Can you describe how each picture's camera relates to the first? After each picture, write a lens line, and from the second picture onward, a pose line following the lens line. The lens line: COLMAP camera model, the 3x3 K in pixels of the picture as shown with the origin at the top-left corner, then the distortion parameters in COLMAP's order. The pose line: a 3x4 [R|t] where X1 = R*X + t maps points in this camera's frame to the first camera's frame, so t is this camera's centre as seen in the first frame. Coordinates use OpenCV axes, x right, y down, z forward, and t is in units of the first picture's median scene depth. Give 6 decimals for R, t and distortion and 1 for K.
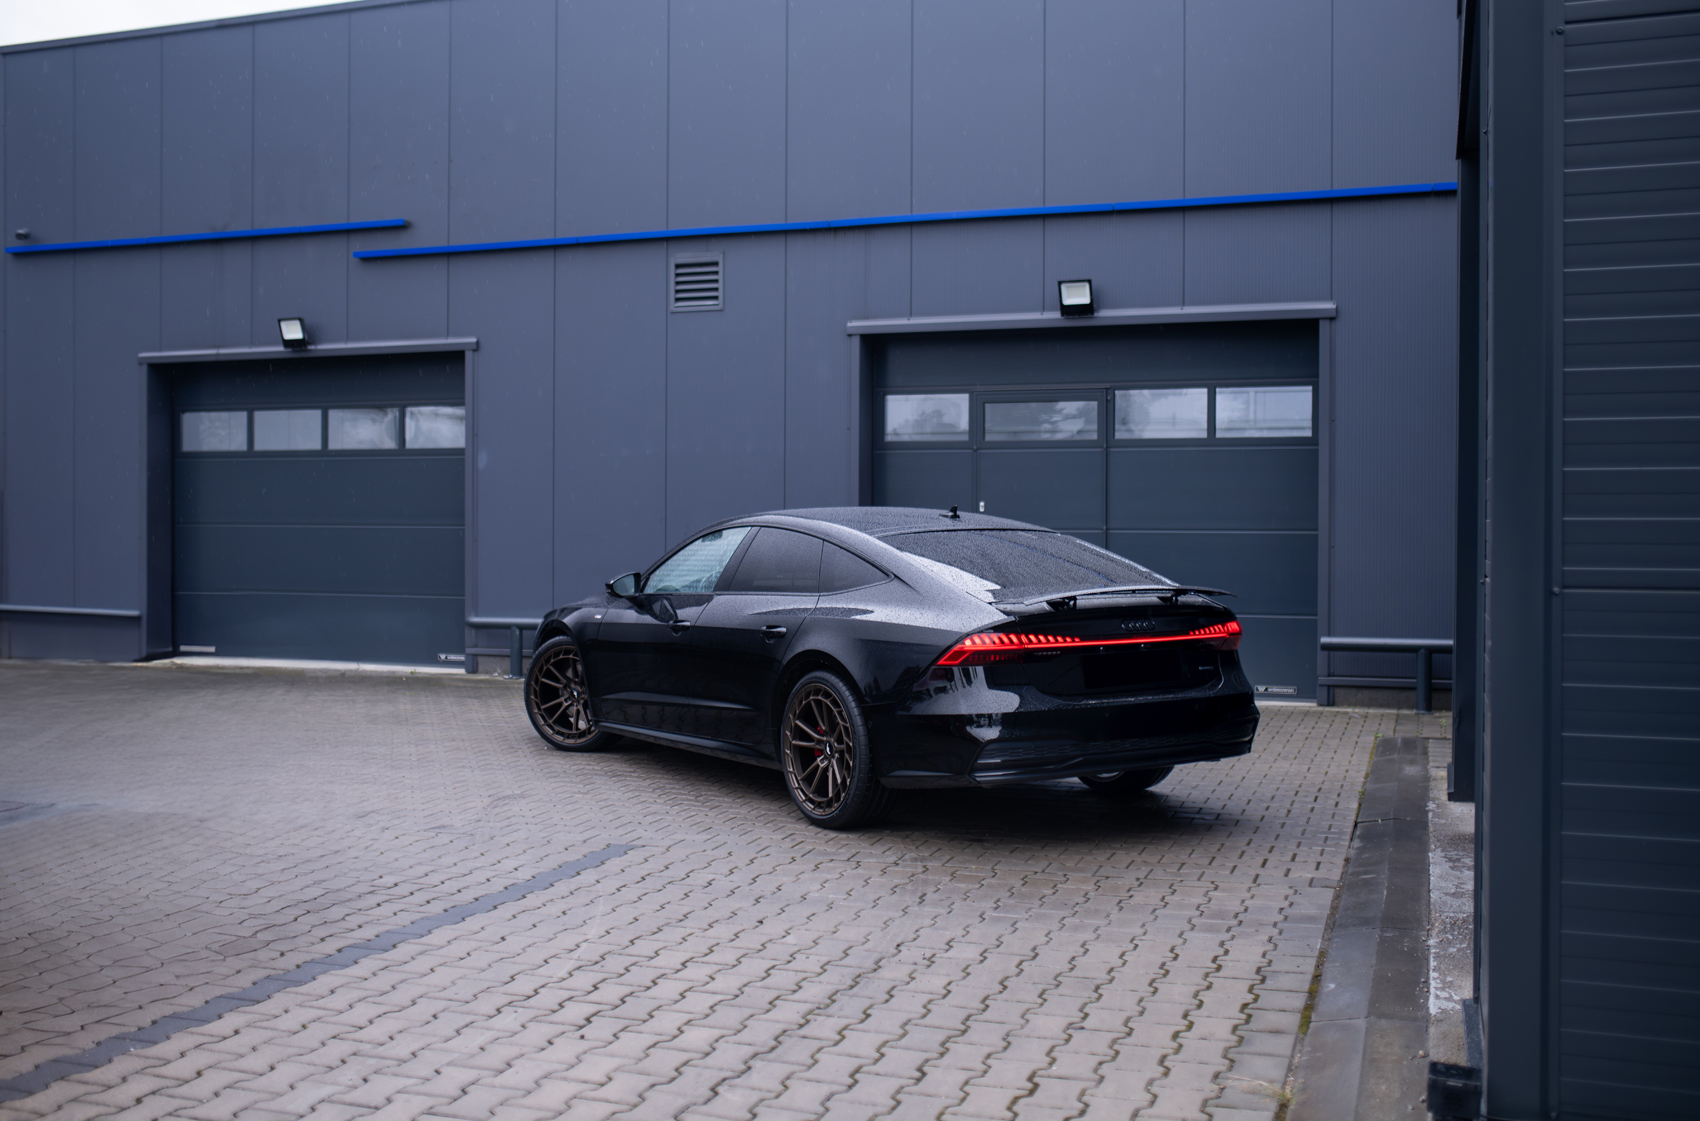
lens RADIAL K [[1675.9, 0, 846.5], [0, 1675.9, 530.4], [0, 0, 1]] dist [-0.066157, 0.084873]
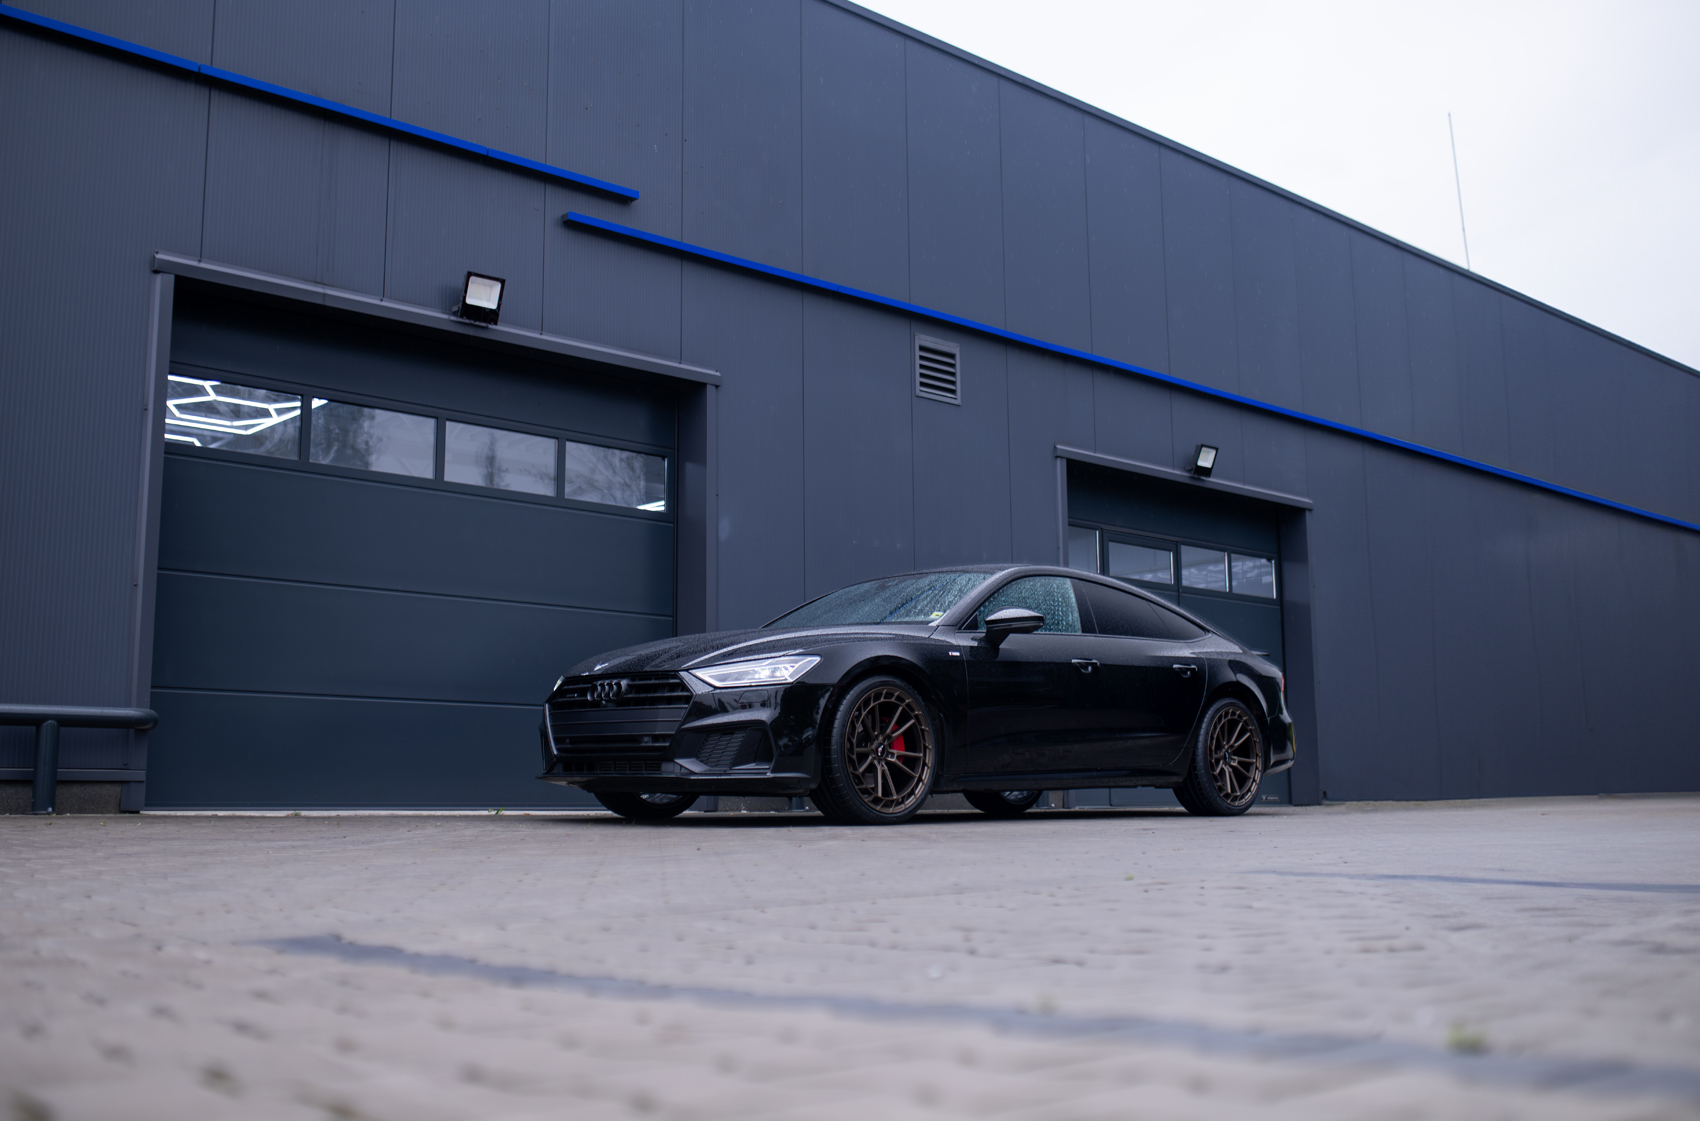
lens RADIAL K [[1605.7, 0, 852.3], [0, 1605.7, 579.2], [0, 0, 1]] dist [-0.060631, 0.009664]
pose [[0.463045, 0.117293, 0.878540, -0.956056], [0.020369, 0.989535, -0.142848, 0.099573], [-0.886101, 0.084040, 0.455810, 0.707158]]
